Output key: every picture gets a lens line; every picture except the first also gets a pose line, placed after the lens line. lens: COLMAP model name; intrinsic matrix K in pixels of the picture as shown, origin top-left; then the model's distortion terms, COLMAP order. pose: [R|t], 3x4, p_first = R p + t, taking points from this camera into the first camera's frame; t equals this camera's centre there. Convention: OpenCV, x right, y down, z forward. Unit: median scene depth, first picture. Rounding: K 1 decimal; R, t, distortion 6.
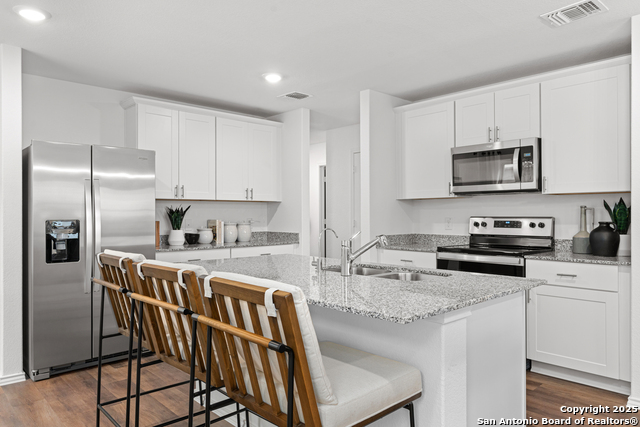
lens RADIAL K [[439.9, 0, 320.9], [0, 439.9, 212.6], [0, 0, 1]] dist [0.001107, 0.000837]
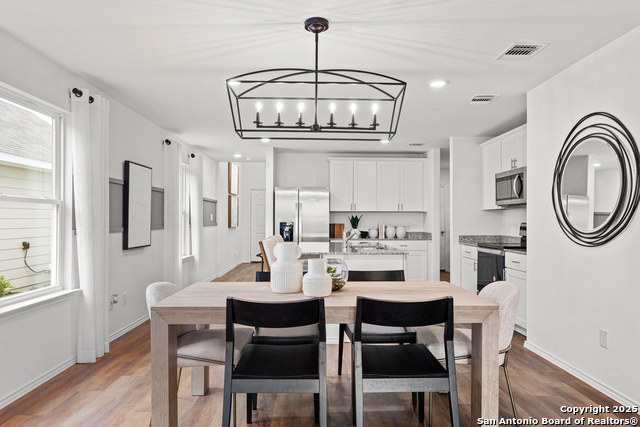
lens RADIAL K [[428.9, 0, 320.0], [0, 428.9, 213.5], [0, 0, 1]] dist [0.002520, 0.000753]
pose [[0.743028, -0.004687, -0.669244, 0.781700], [-0.002398, 0.999950, -0.009665, -0.005095], [0.669256, 0.008786, 0.742980, -0.389637]]
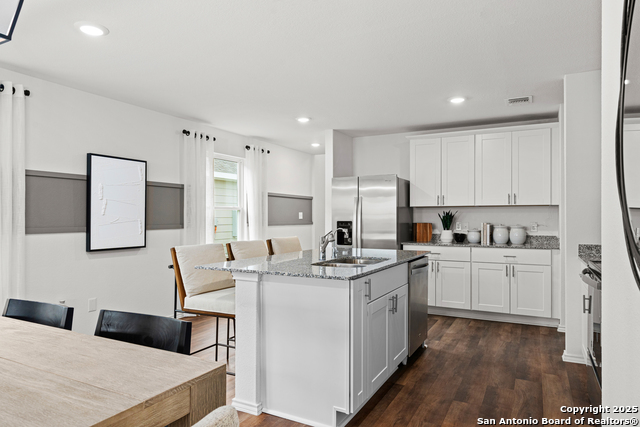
lens RADIAL K [[415.6, 0, 319.8], [0, 415.6, 218.8], [0, 0, 1]] dist [0.001492, -0.000291]
pose [[0.328977, 0.005415, -0.944323, 0.762287], [0.002857, 0.999973, 0.006729, -0.003070], [0.944334, -0.004912, 0.328952, 0.286166]]
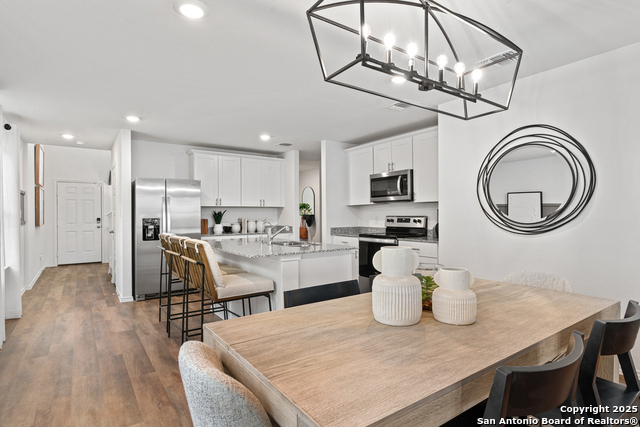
lens RADIAL K [[339.2, 0, 319.4], [0, 339.2, 212.5], [0, 0, 1]] dist [-0.000665, 0.000010]
pose [[0.990652, -0.004559, -0.136337, 0.274046], [0.004297, 0.999988, -0.002216, -0.002033], [0.136345, 0.001609, 0.990660, -0.292713]]
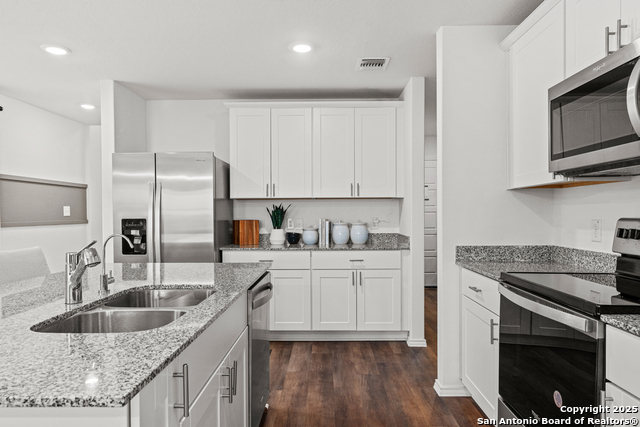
lens RADIAL K [[415.6, 0, 319.8], [0, 415.6, 218.8], [0, 0, 1]] dist [0.001492, -0.000291]
pose [[0.718280, 0.008820, -0.695698, 0.438131], [0.005547, 0.999815, 0.018402, -0.000599], [0.695732, -0.017076, 0.718099, 0.435509]]
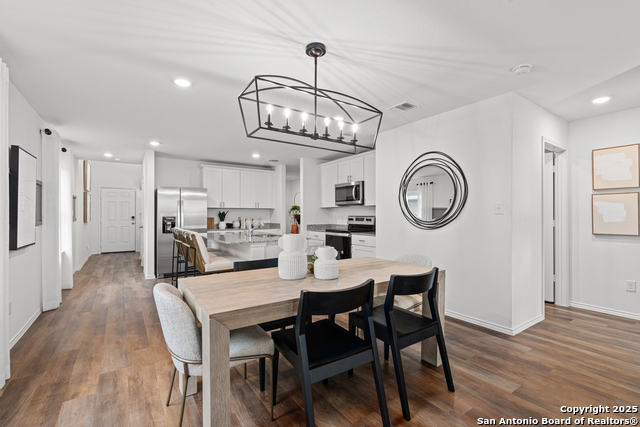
lens RADIAL K [[289.2, 0, 318.9], [0, 289.2, 211.8], [0, 0, 1]] dist [-0.002528, 0.000327]
pose [[0.988285, 0.000358, -0.152619, 0.426504], [-0.001174, 0.999986, -0.005253, -0.003113], [0.152615, 0.005370, 0.988271, -0.424400]]
